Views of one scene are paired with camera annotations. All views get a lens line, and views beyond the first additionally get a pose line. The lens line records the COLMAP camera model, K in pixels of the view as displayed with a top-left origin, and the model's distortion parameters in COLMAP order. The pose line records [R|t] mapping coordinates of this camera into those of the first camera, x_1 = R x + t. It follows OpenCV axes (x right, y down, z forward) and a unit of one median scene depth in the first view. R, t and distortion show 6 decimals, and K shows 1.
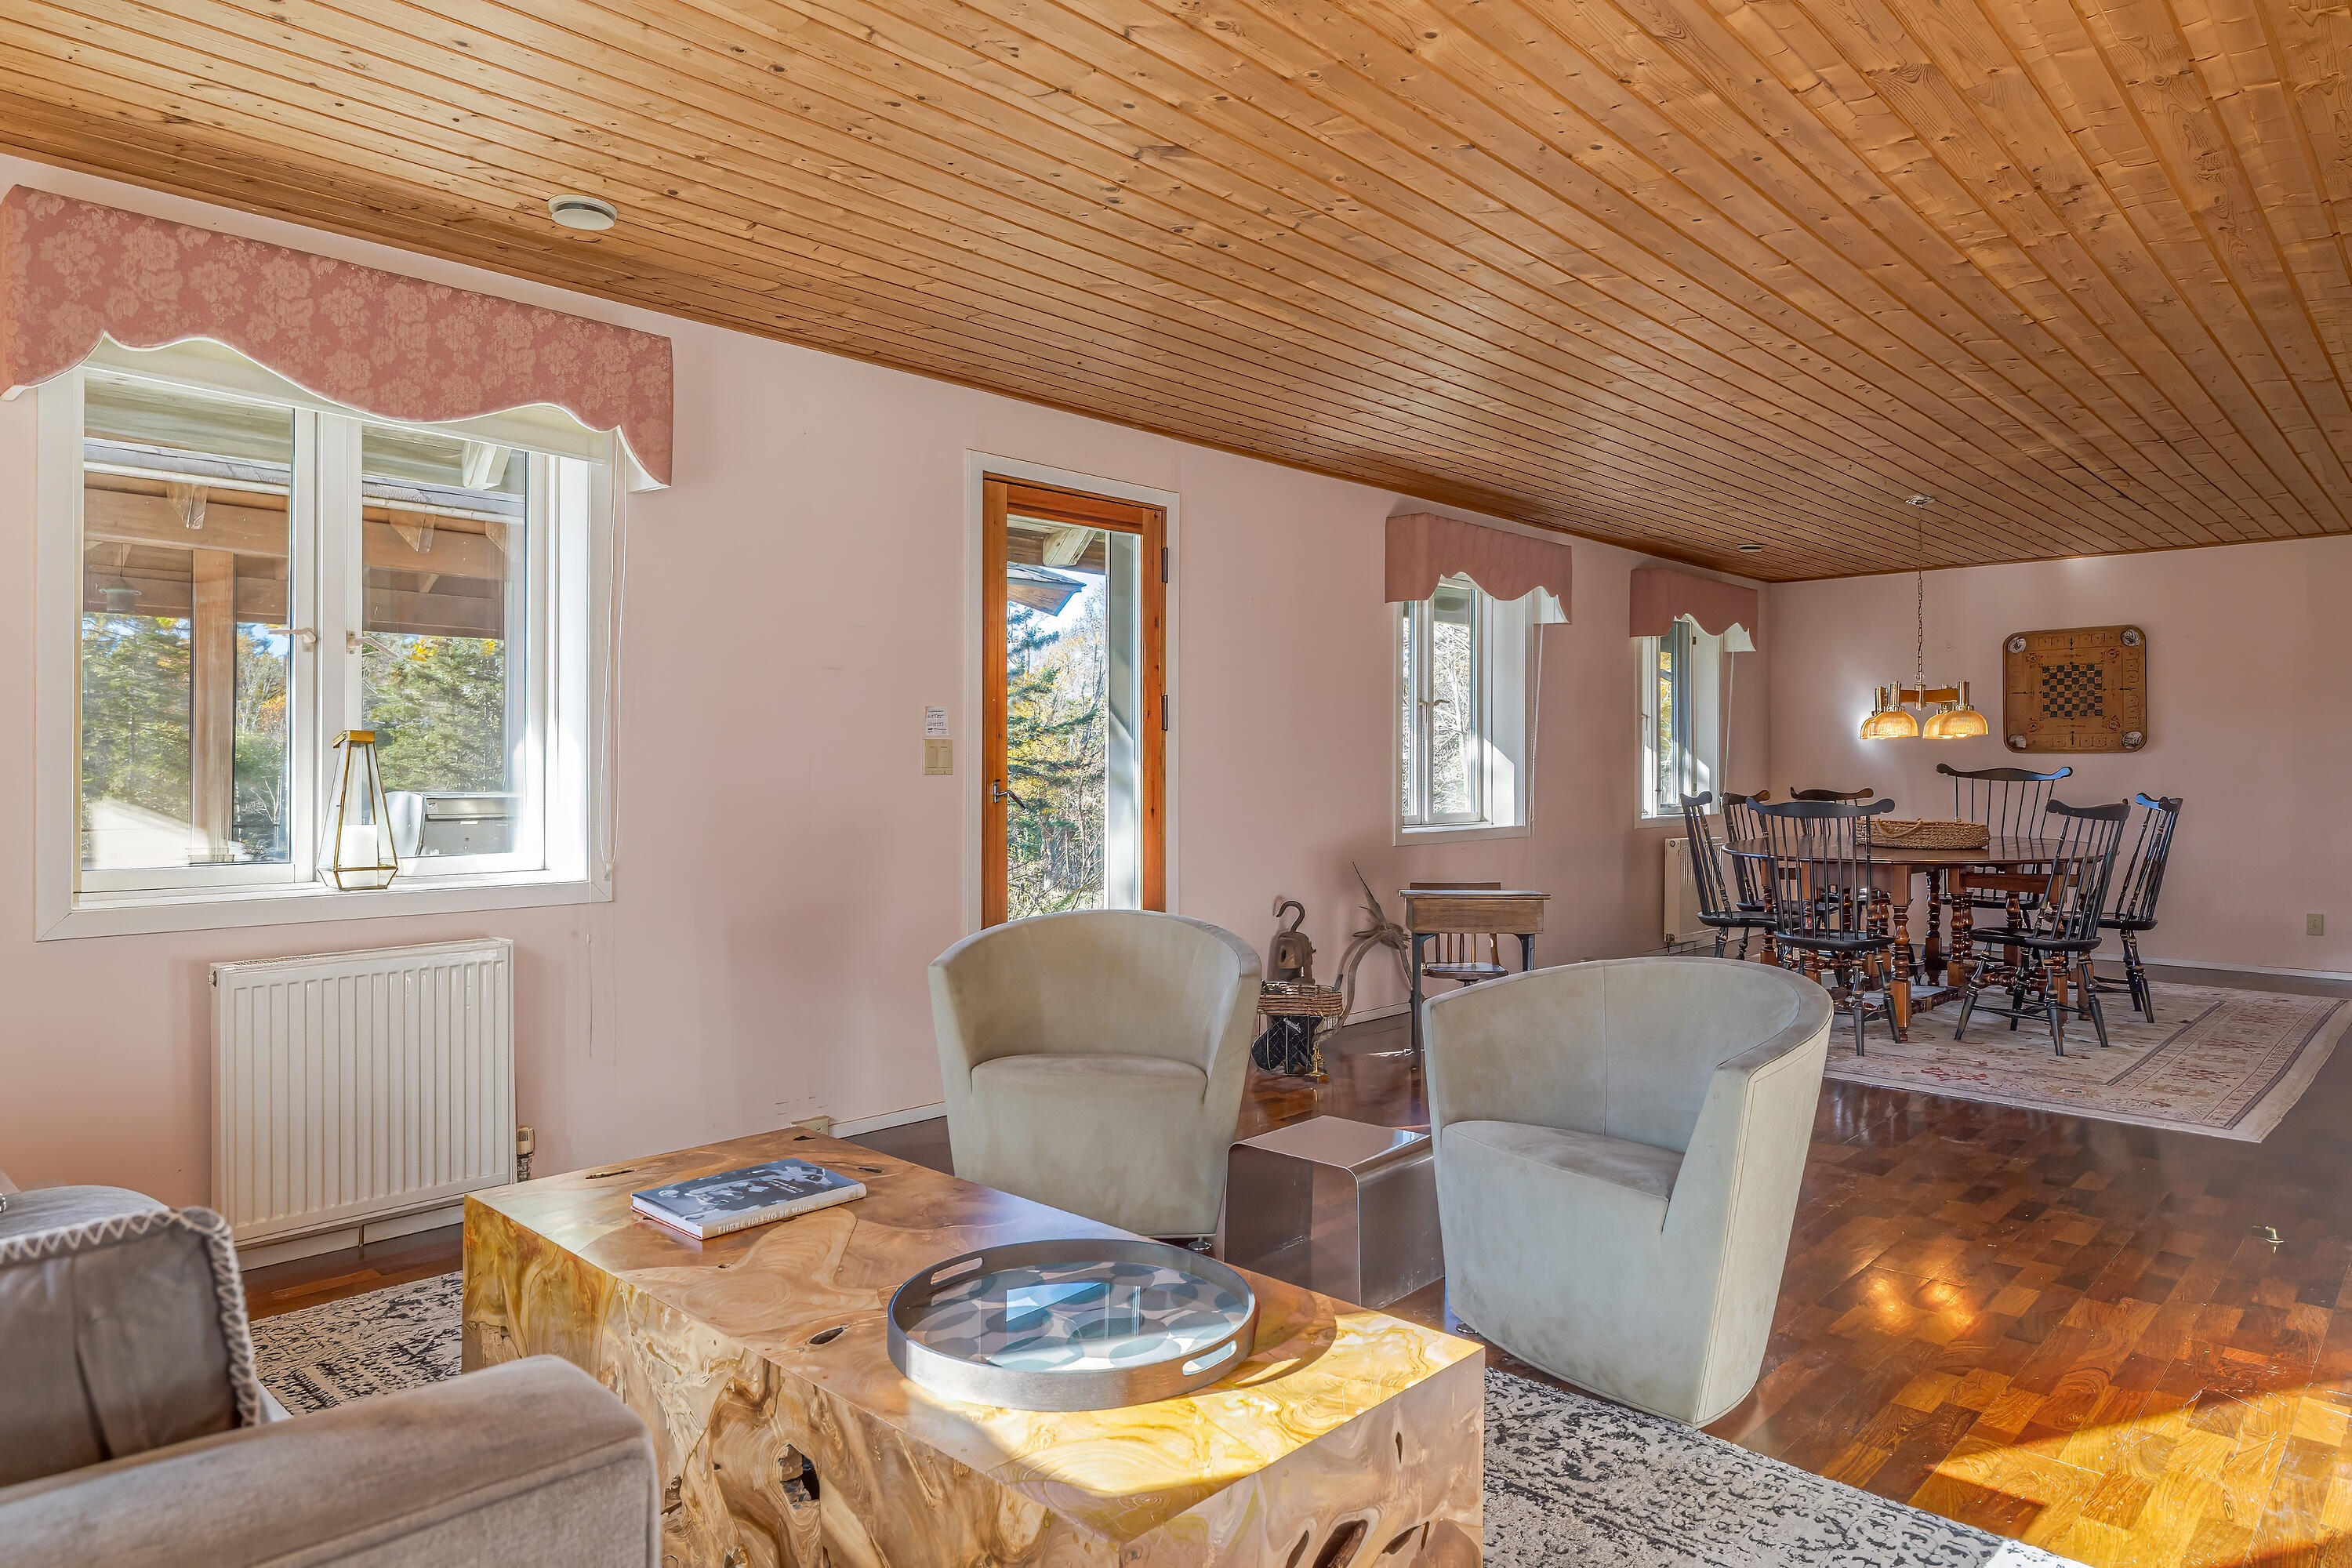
lens RADIAL K [[1424.0, 0, 1174.2], [0, 1424.0, 771.1], [0, 0, 1]] dist [-0.004342, 0.000638]
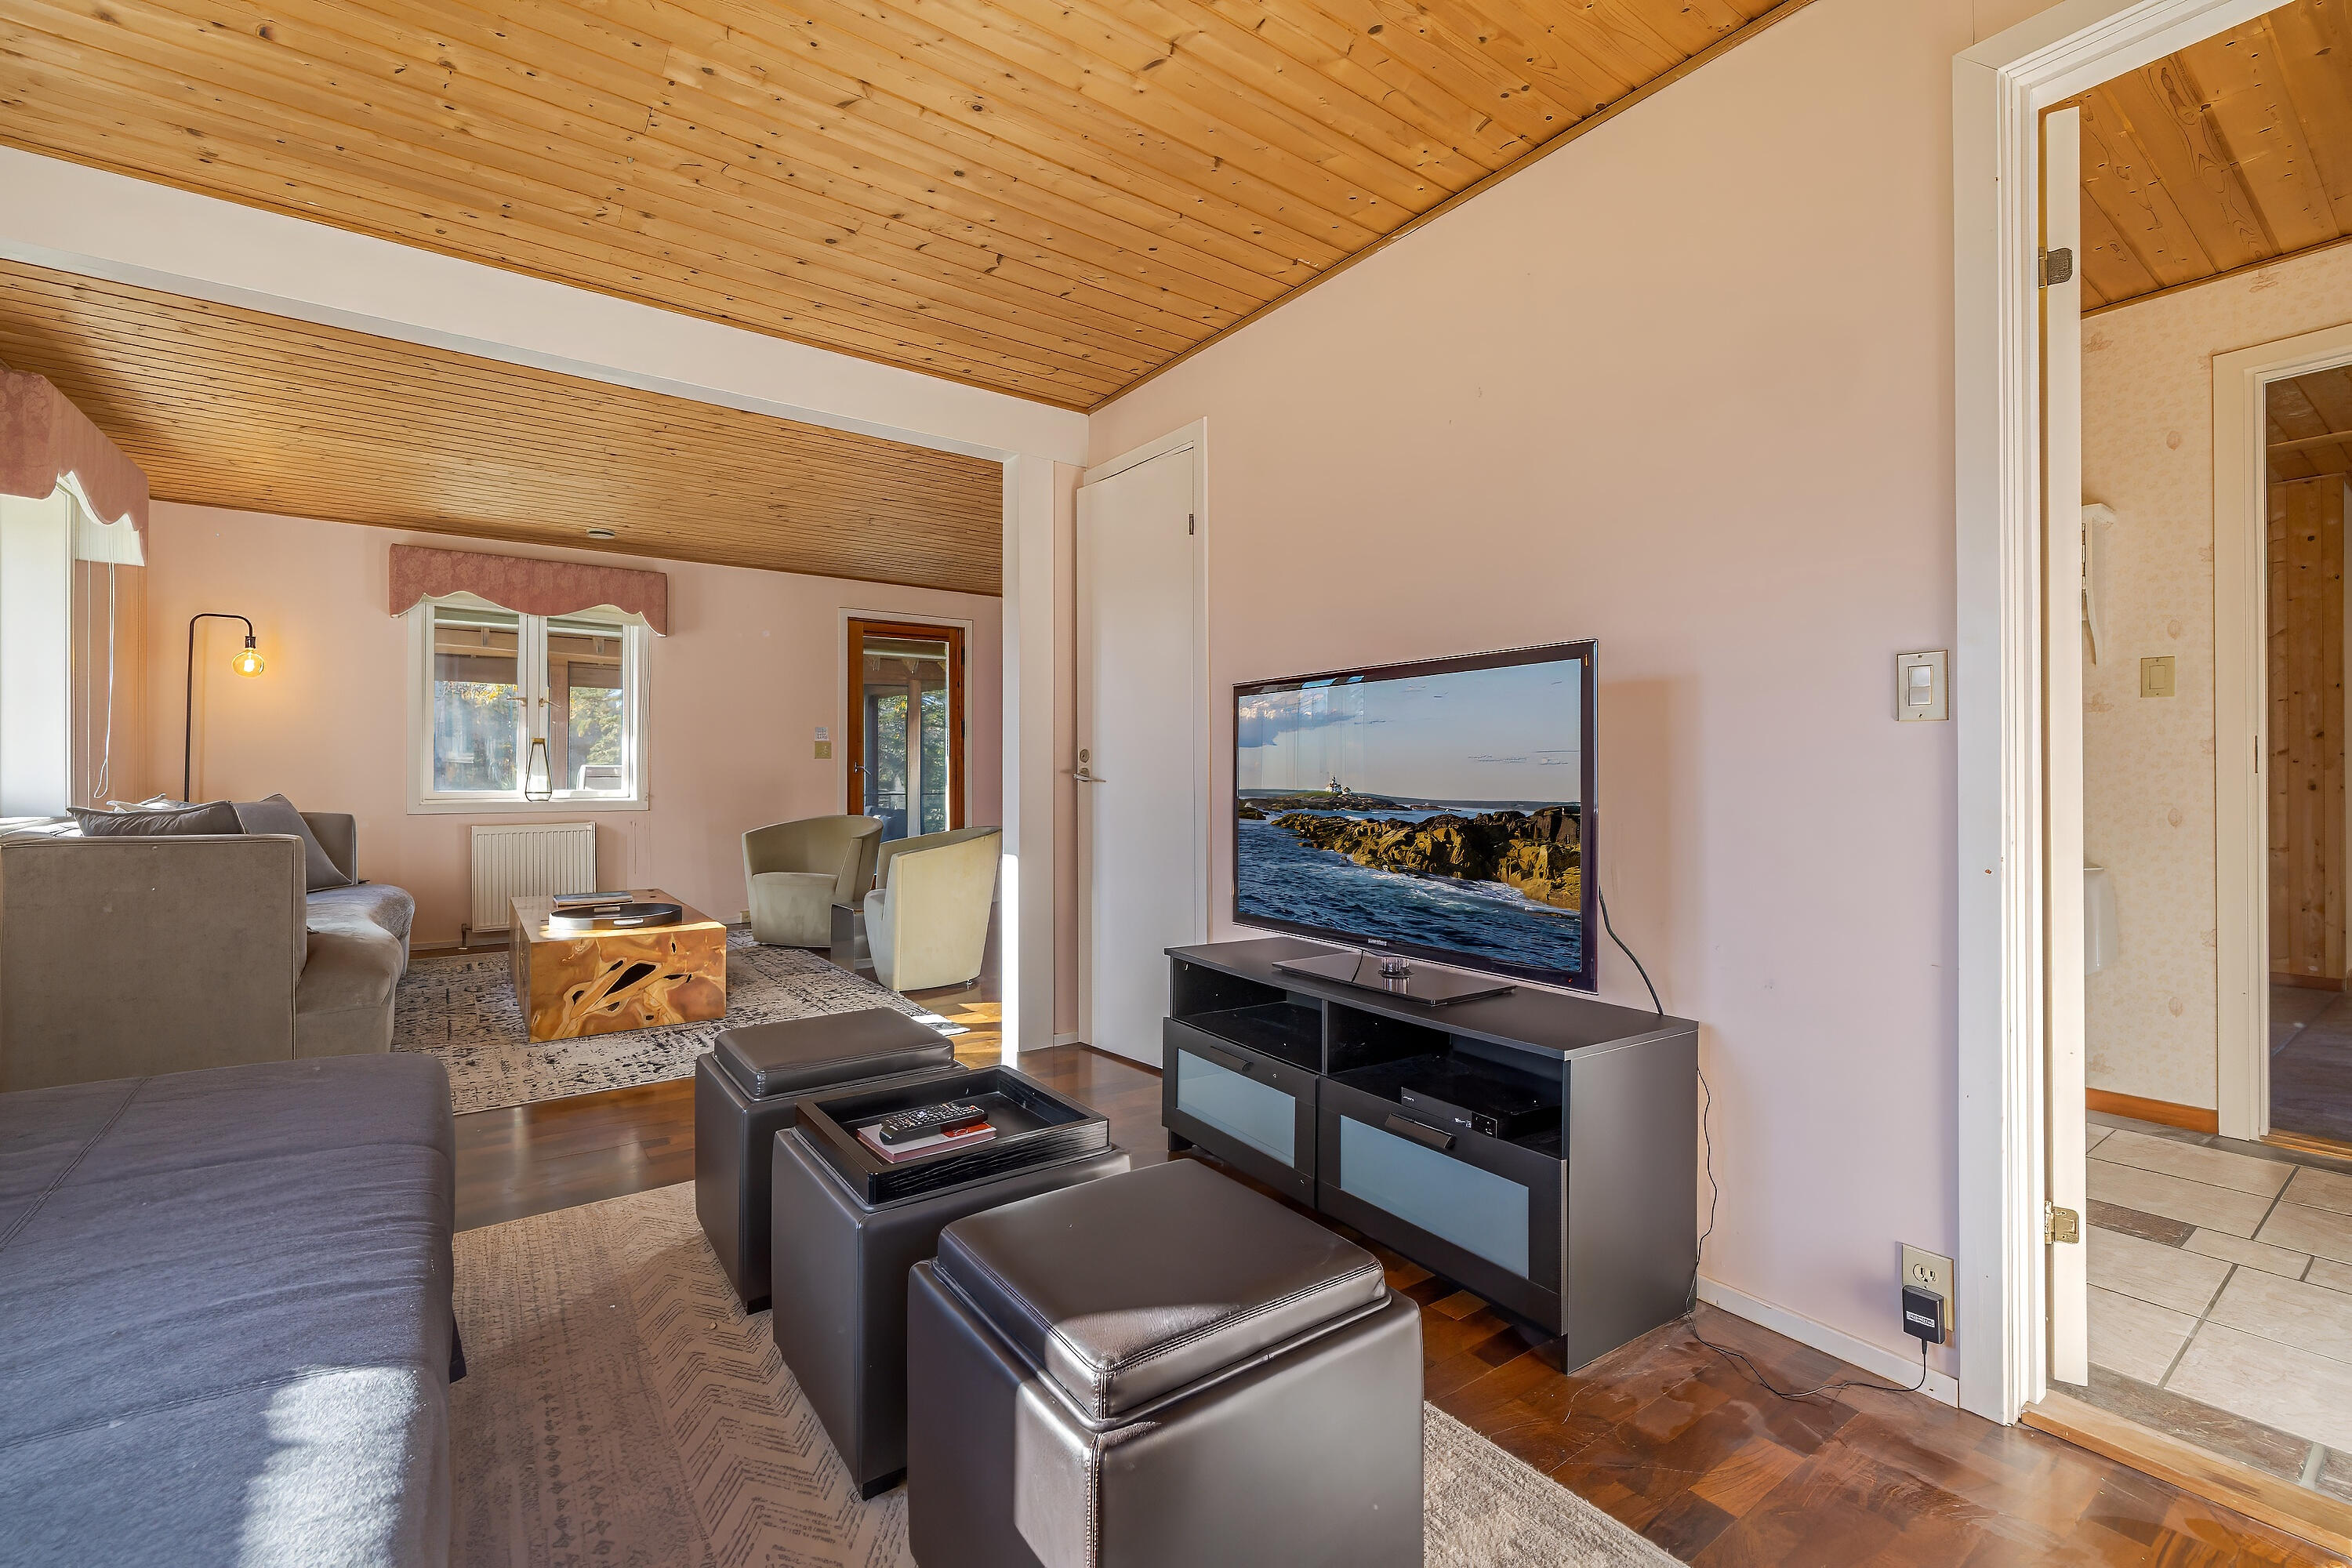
lens RADIAL K [[996.3, 0, 1177.3], [0, 996.3, 770.8], [0, 0, 1]] dist [-0.000660, -0.000055]
pose [[0.982994, -0.003607, -0.183604, 0.375330], [0.002732, 0.999984, -0.005020, 0.017867], [0.183619, 0.004433, 0.982987, -0.228193]]
